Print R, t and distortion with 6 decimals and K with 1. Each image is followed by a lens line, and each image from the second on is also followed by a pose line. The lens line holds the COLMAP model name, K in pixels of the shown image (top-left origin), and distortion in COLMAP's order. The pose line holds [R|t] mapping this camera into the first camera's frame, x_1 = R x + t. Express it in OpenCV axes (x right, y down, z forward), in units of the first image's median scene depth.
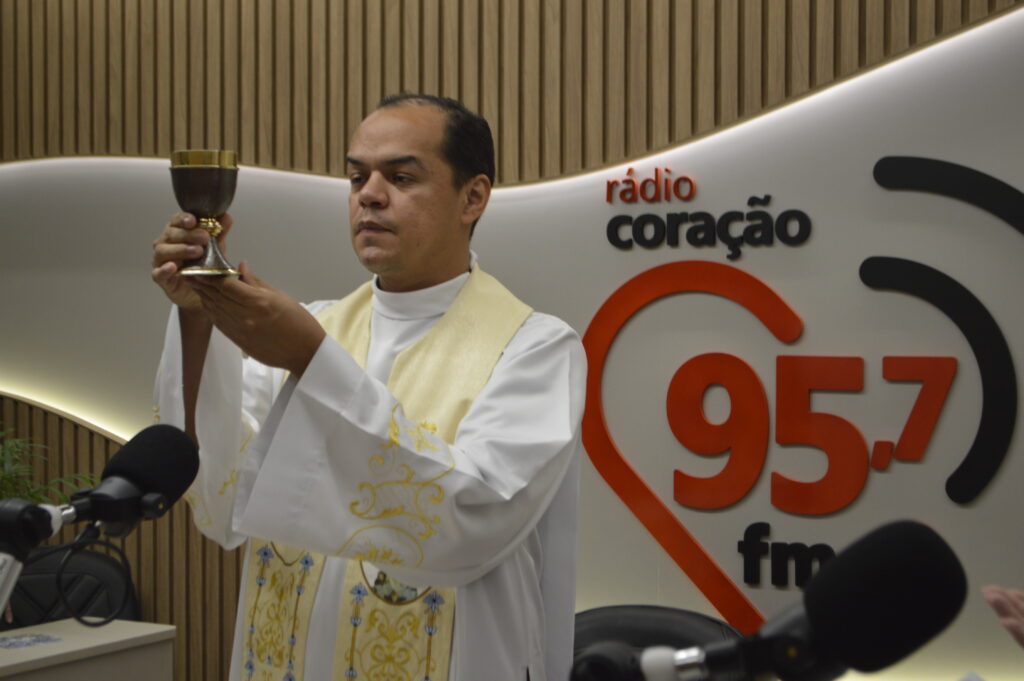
lens RADIAL K [[1882.7, 0, 512.0], [0, 1882.7, 340.5], [0, 0, 1]] dist [0.012917, -0.173484]
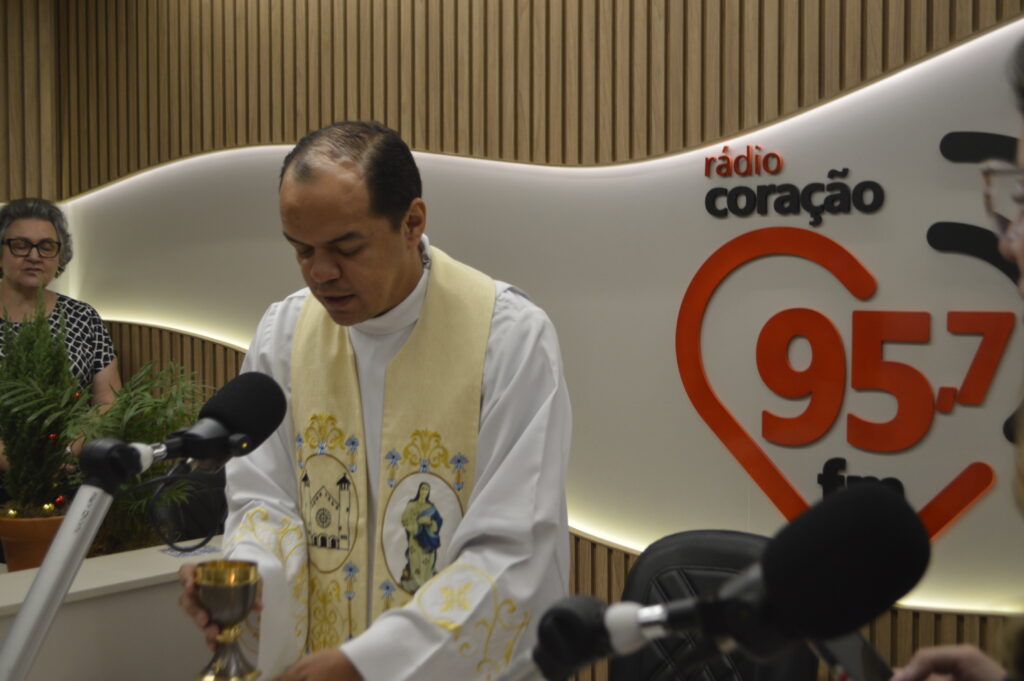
lens RADIAL K [[1480.8, 0, 512.0], [0, 1480.8, 340.5], [0, 0, 1]] dist [-0.023429, -0.051774]
pose [[0.991777, 0.003038, -0.127941, 0.050815], [0.000601, 0.999597, 0.028395, 0.000616], [0.127975, -0.028239, 0.991375, 0.093720]]
